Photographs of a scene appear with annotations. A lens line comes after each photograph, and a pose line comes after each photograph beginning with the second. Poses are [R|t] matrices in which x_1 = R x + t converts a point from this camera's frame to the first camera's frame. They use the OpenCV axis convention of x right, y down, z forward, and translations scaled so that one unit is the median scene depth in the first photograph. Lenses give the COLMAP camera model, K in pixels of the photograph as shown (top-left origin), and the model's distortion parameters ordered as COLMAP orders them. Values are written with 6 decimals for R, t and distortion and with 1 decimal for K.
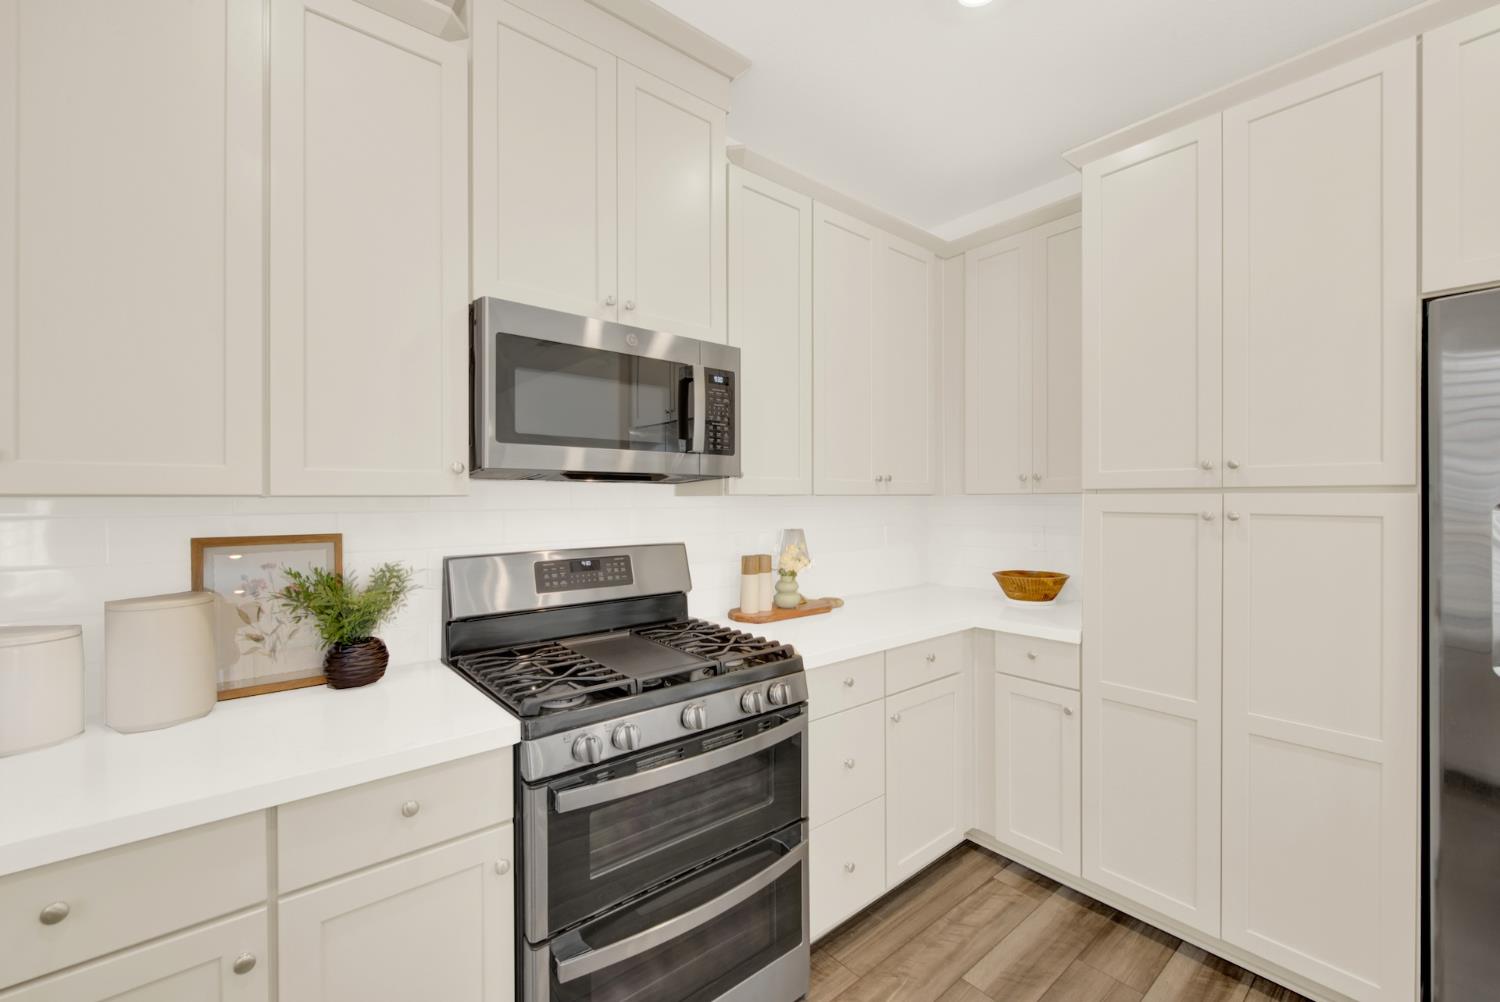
lens RADIAL K [[598.5, 0, 757.9], [0, 598.5, 502.7], [0, 0, 1]] dist [0.001517, -0.002122]
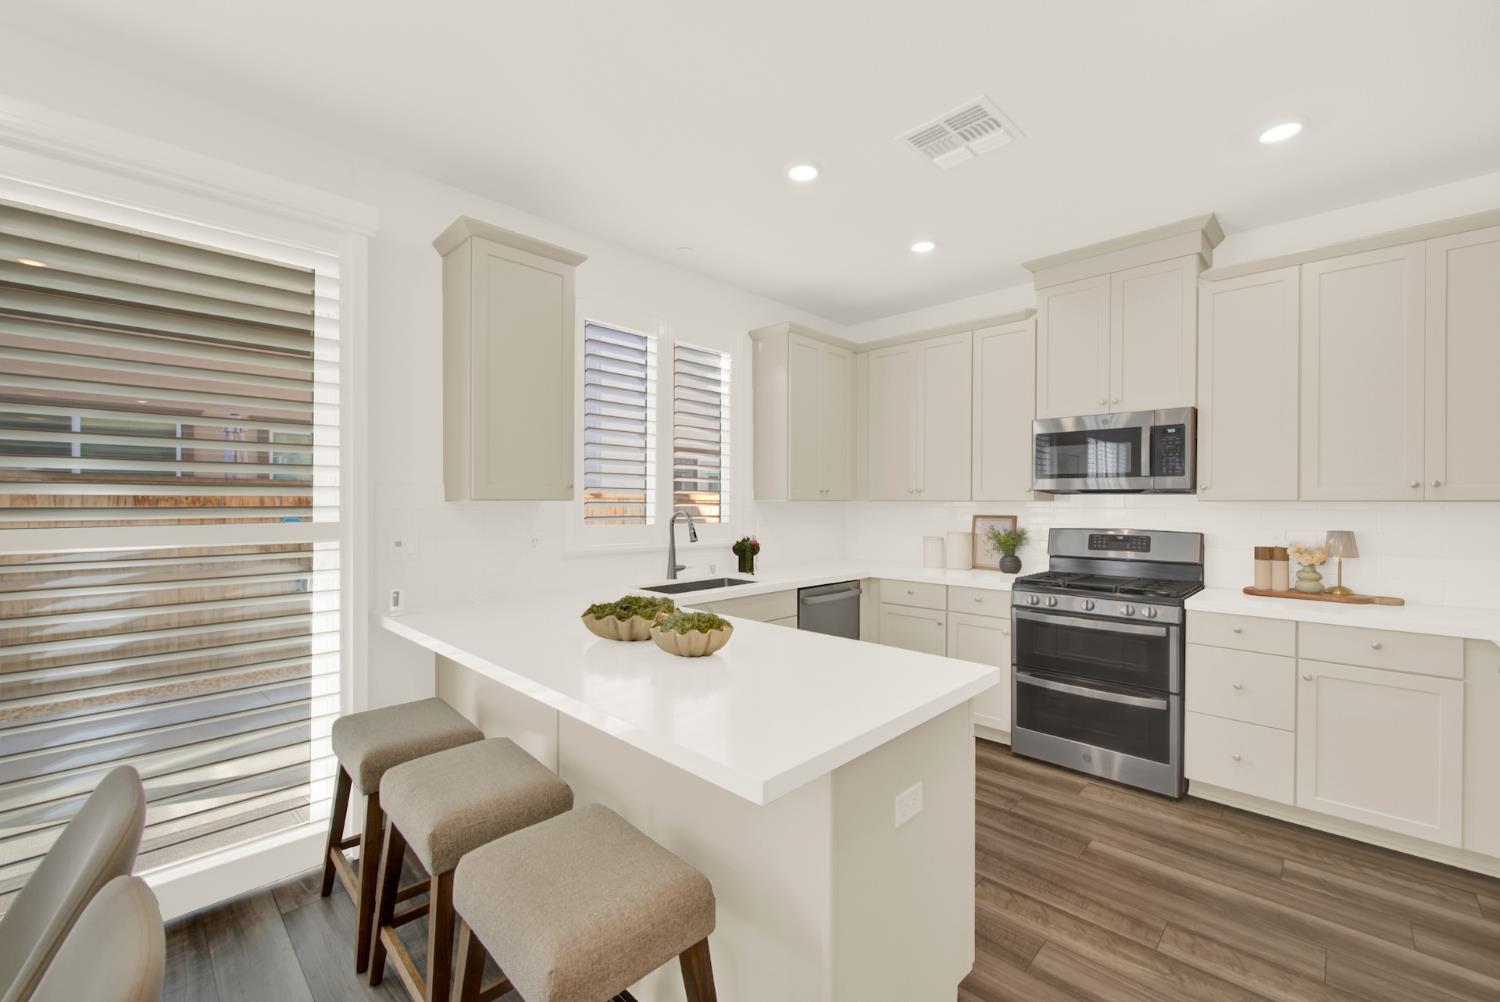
lens RADIAL K [[598.5, 0, 757.9], [0, 598.5, 502.7], [0, 0, 1]] dist [0.001517, -0.002122]
pose [[0.128585, 0.004716, -0.991687, 1.427864], [-0.014741, 0.999887, 0.002844, 0.005150], [0.991589, 0.014253, 0.128640, -0.339834]]
